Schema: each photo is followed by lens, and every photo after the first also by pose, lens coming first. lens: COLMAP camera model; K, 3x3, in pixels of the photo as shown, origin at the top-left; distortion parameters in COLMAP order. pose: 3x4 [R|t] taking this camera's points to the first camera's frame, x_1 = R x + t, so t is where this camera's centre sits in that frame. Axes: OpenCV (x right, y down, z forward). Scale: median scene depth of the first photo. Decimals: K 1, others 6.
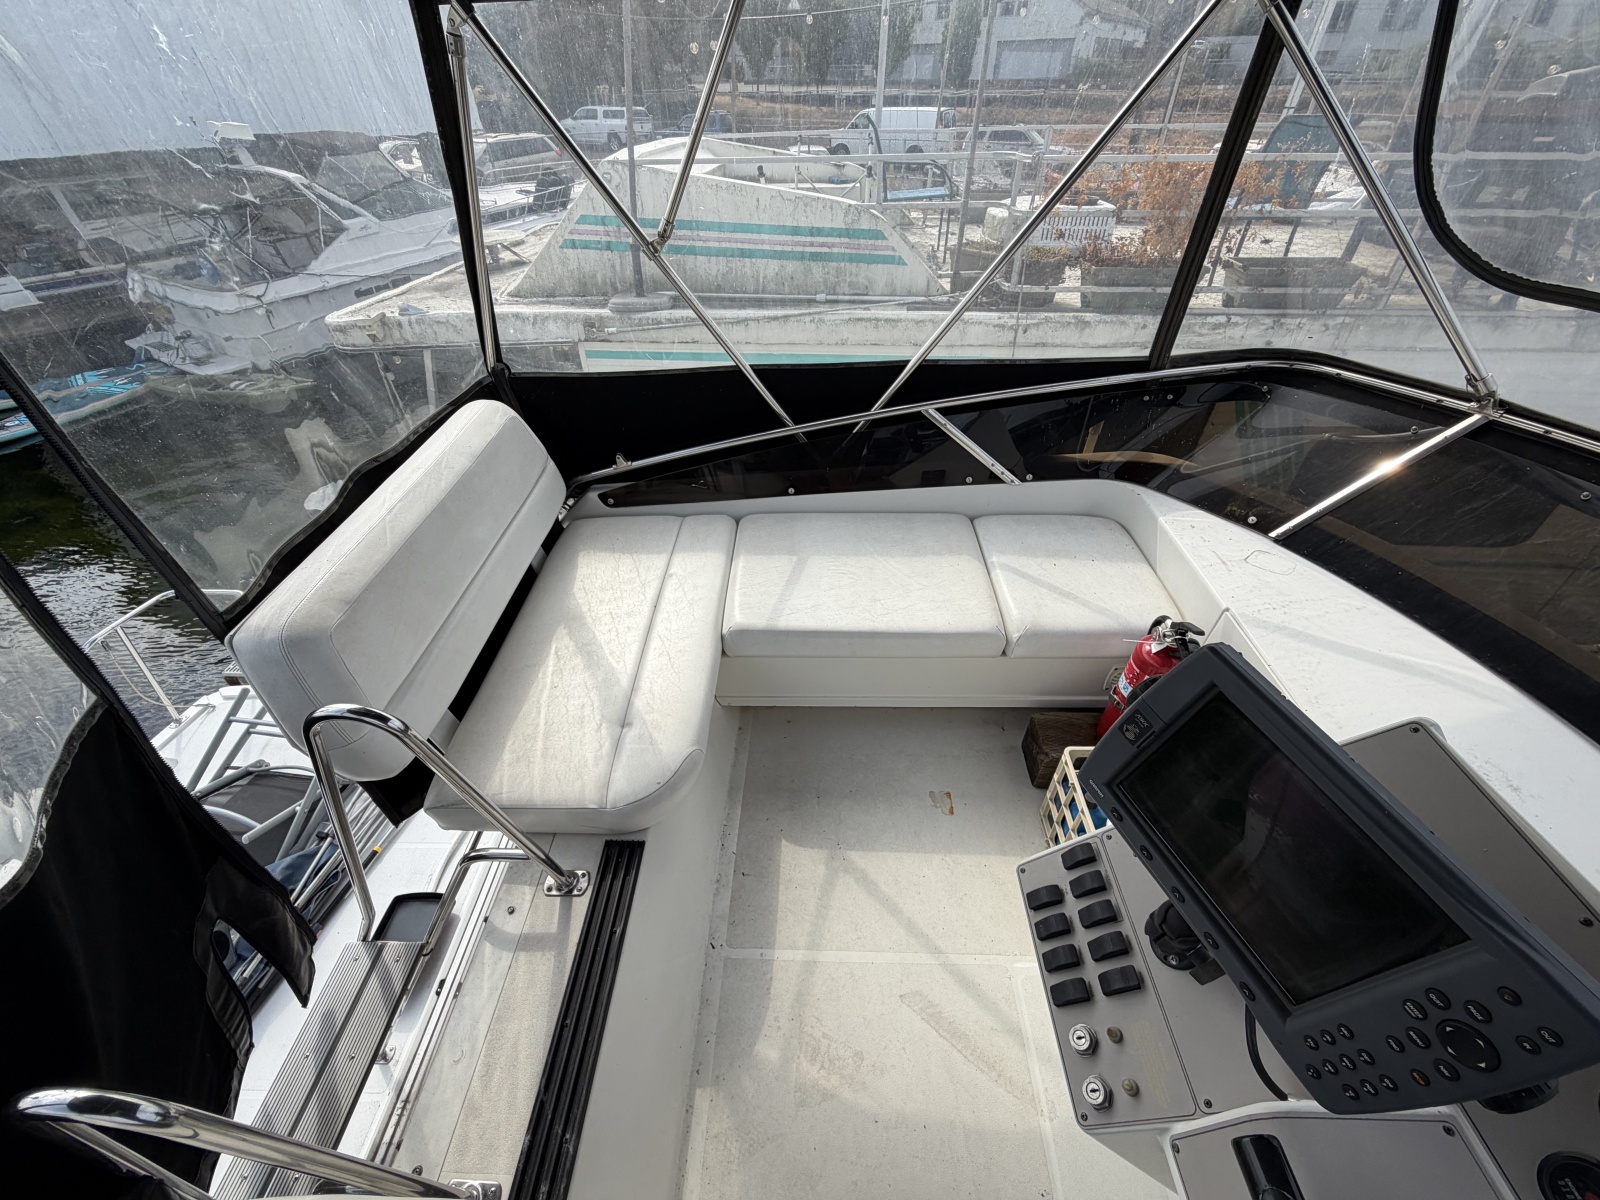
lens RADIAL K [[633.0, 0, 797.9], [0, 633.0, 596.5], [0, 0, 1]] dist [0.000008, -0.000711]
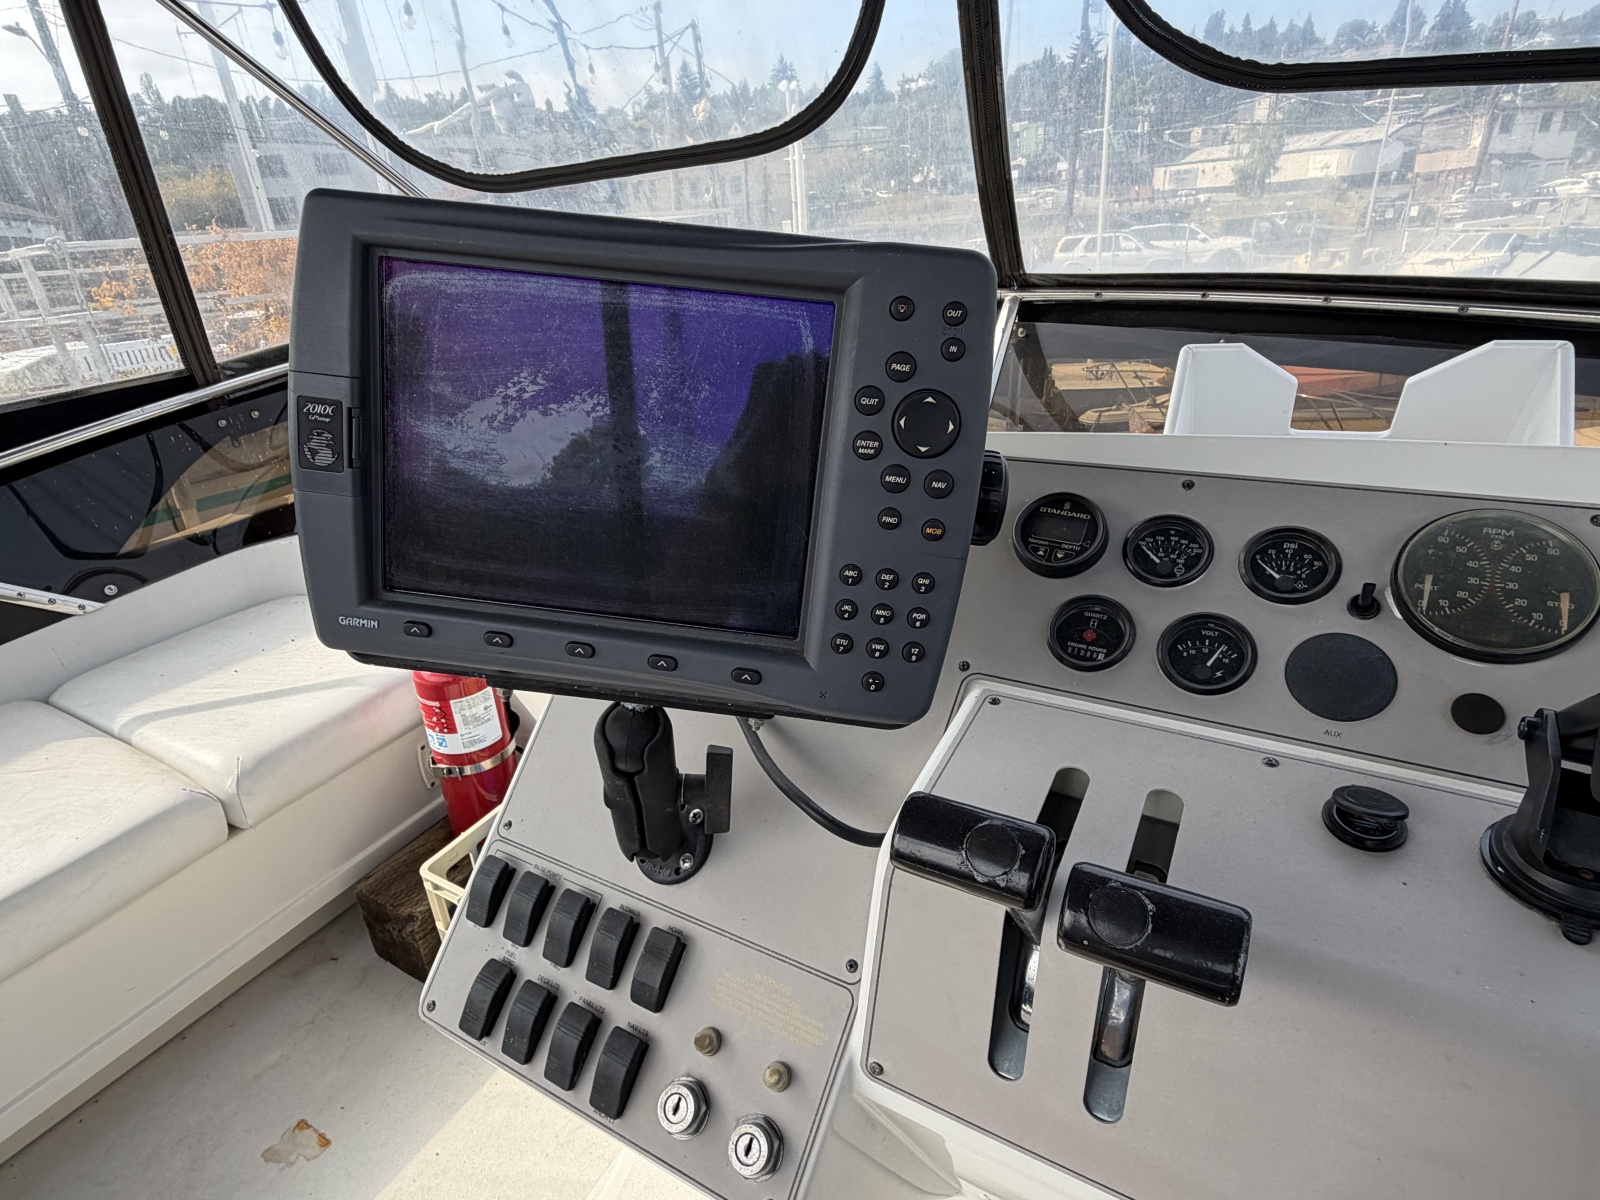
lens RADIAL K [[845.4, 0, 793.6], [0, 845.4, 593.9], [0, 0, 1]] dist [-0.009038, 0.002397]
pose [[0.467812, -0.382353, 0.796842, 0.095661], [0.602685, 0.797458, 0.028823, 0.344548], [-0.646469, 0.466761, 0.603499, 0.293308]]
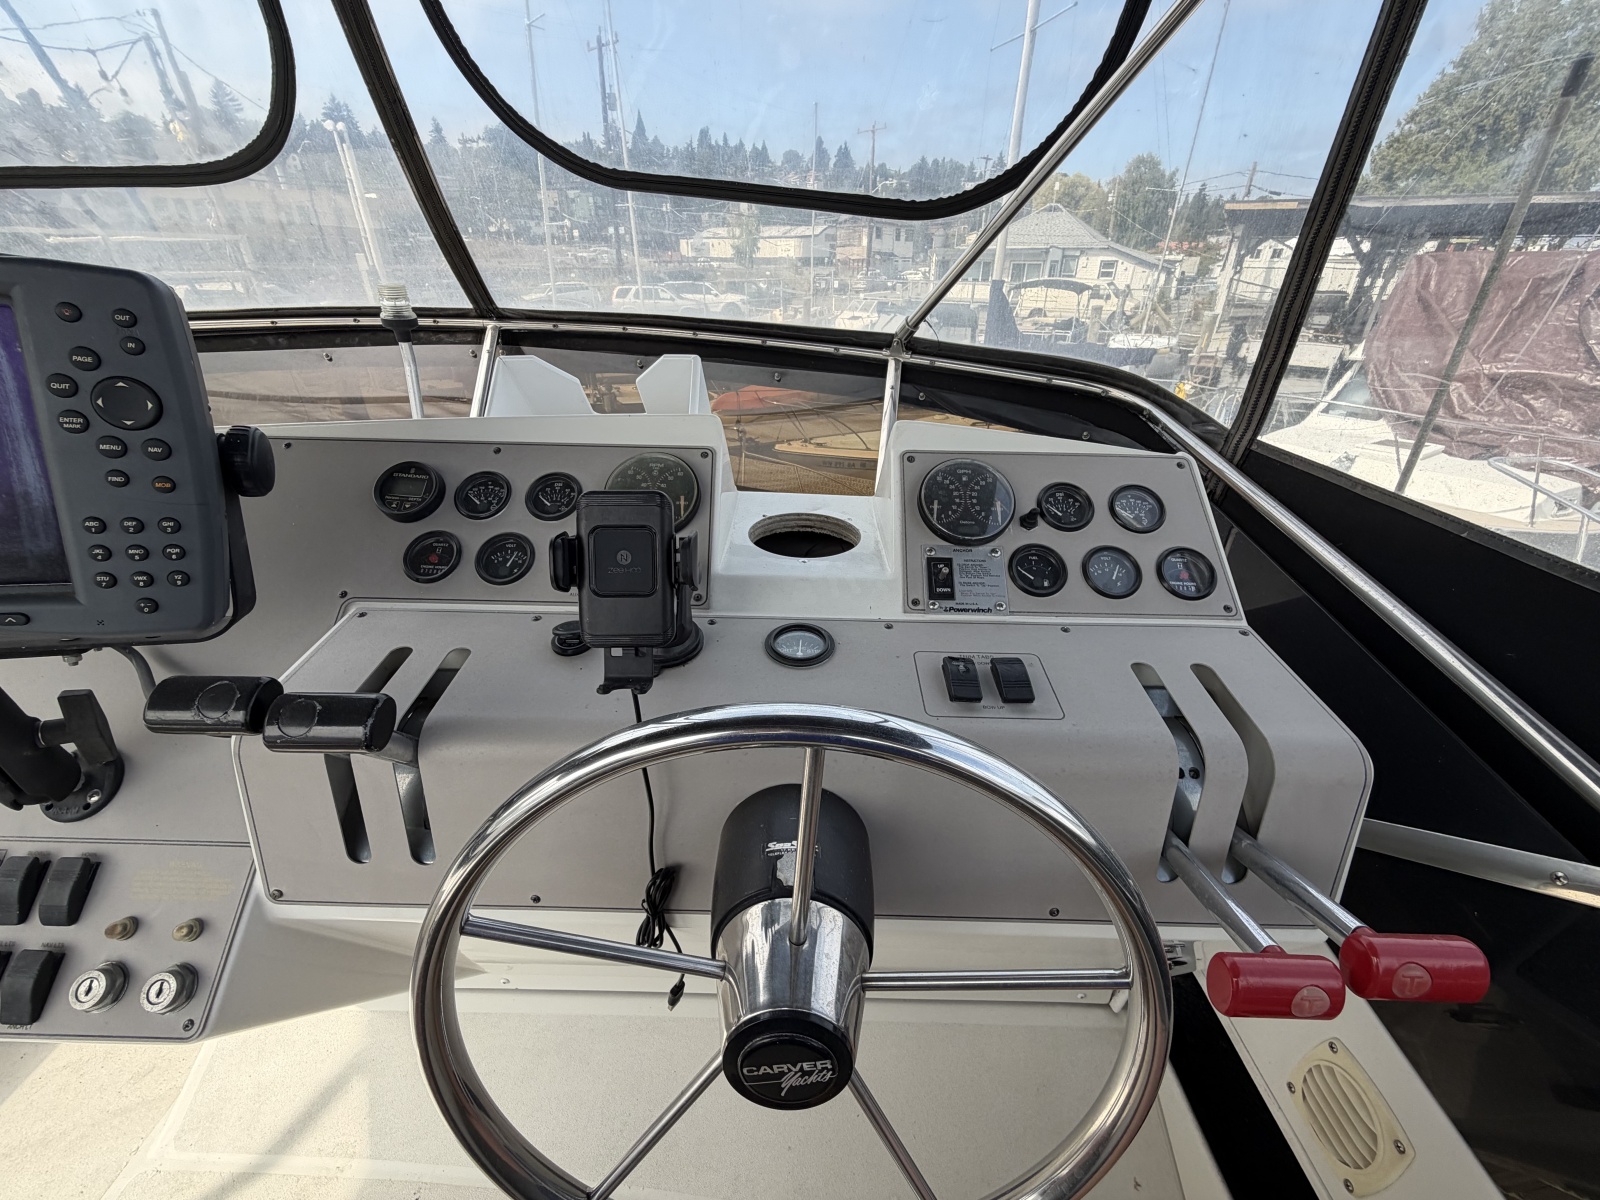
lens RADIAL K [[633.0, 0, 789.6], [0, 633.0, 595.2], [0, 0, 1]] dist [0.000008, -0.000711]
pose [[-0.029624, -0.463452, 0.885627, 0.055970], [0.615297, 0.689800, 0.381557, 0.521282], [-0.787739, 0.556226, 0.264726, 0.086942]]
